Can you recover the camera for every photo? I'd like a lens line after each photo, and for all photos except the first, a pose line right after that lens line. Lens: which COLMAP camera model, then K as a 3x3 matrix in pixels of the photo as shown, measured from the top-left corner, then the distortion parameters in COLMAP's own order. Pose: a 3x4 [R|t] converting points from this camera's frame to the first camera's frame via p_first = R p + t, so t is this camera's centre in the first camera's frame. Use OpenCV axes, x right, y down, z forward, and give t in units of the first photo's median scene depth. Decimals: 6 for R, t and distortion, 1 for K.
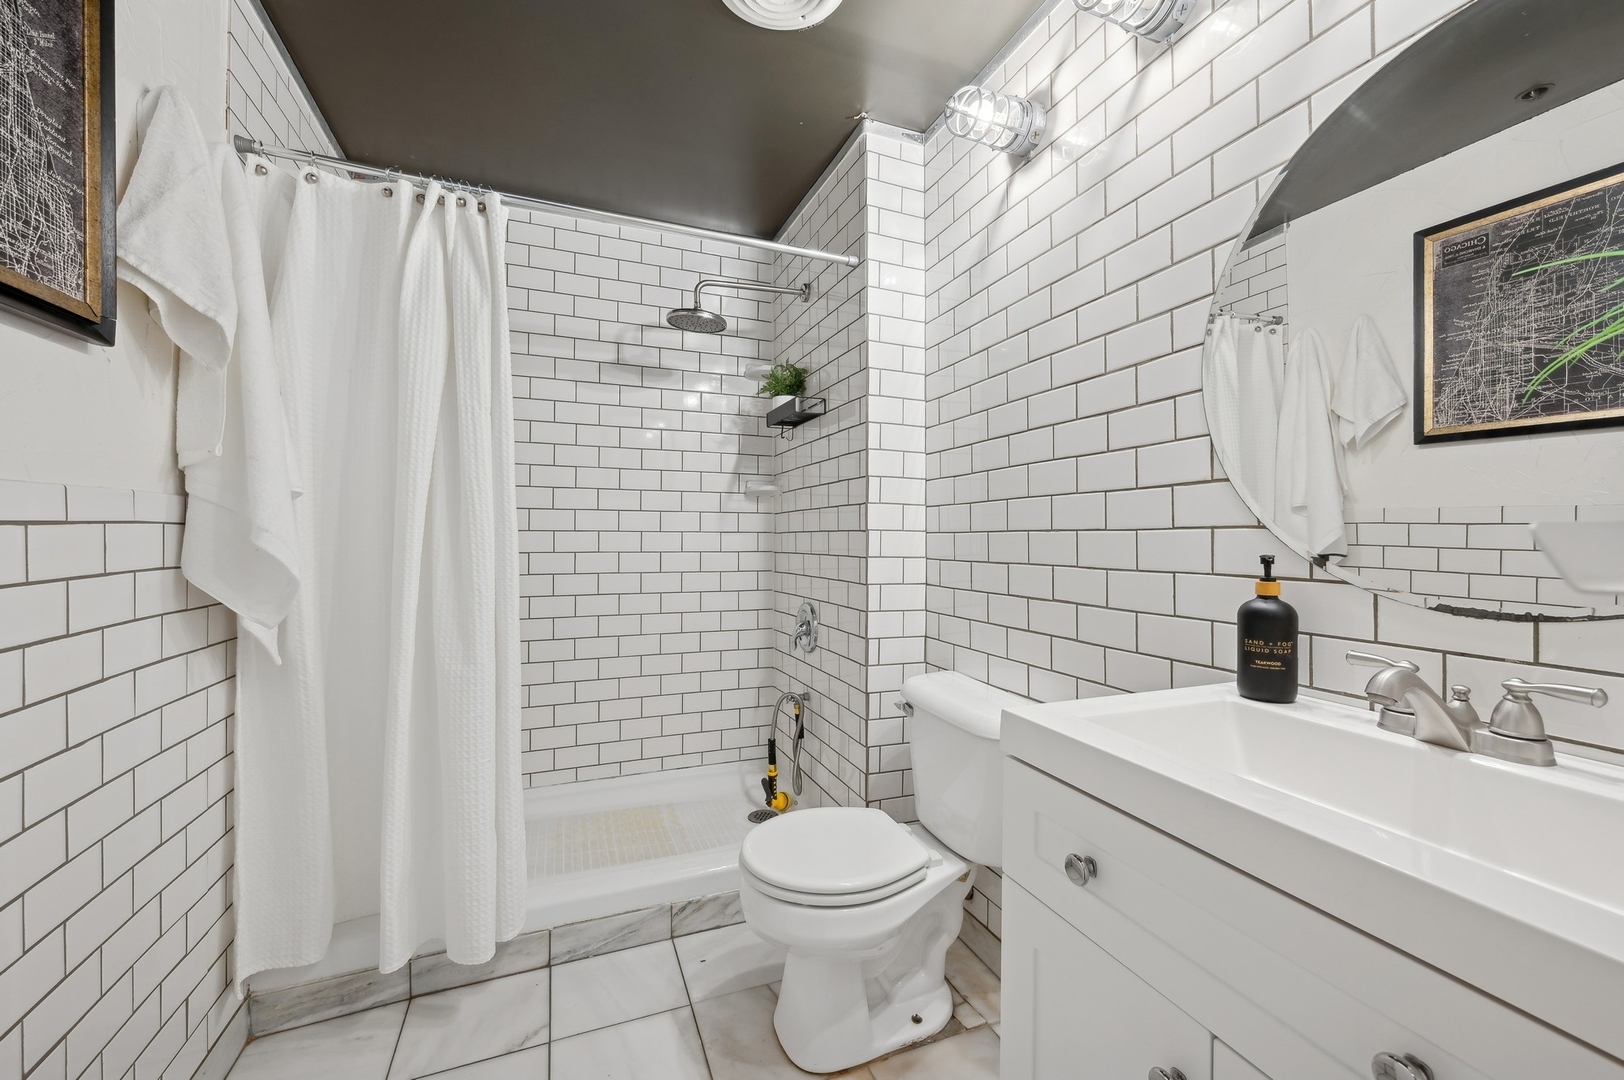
lens RADIAL K [[644.0, 0, 817.8], [0, 644.0, 548.9], [0, 0, 1]] dist [-0.001061, -0.000446]
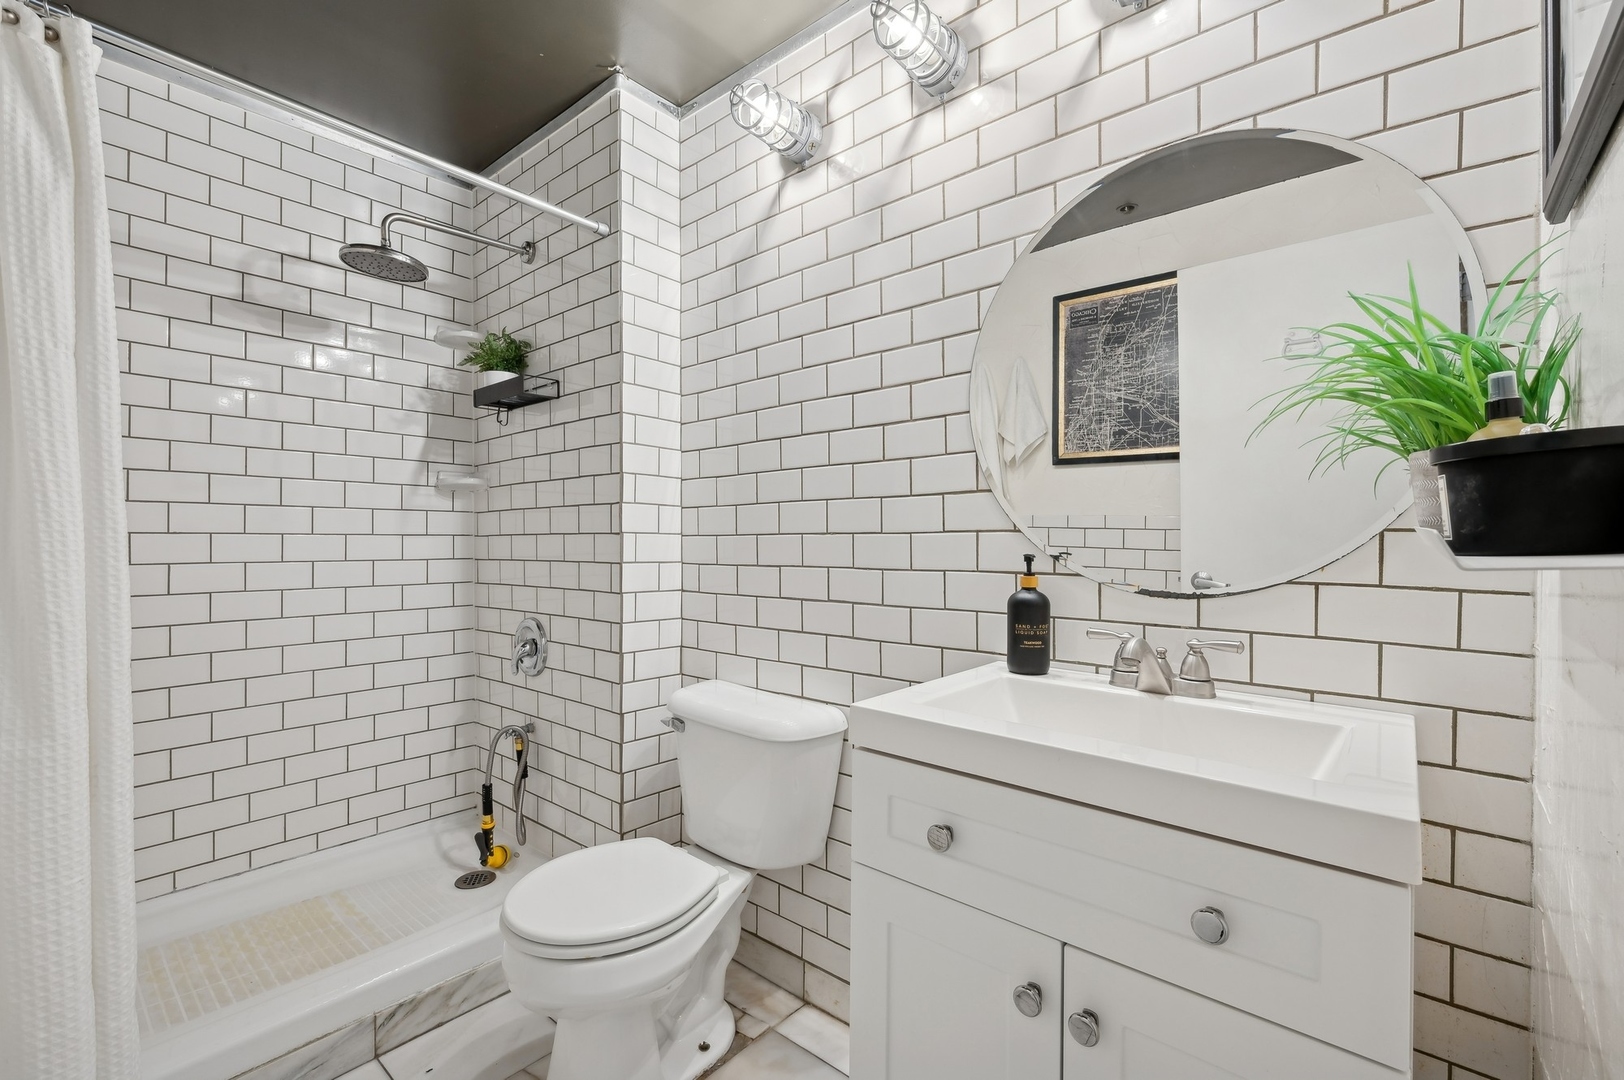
lens RADIAL K [[694.7, 0, 815.1], [0, 694.7, 559.1], [0, 0, 1]] dist [-0.002718, 0.000276]
pose [[0.884573, -0.015691, 0.466137, -0.144435], [0.011540, 0.999864, 0.011758, -0.000627], [-0.466259, -0.005021, 0.884634, 0.016519]]
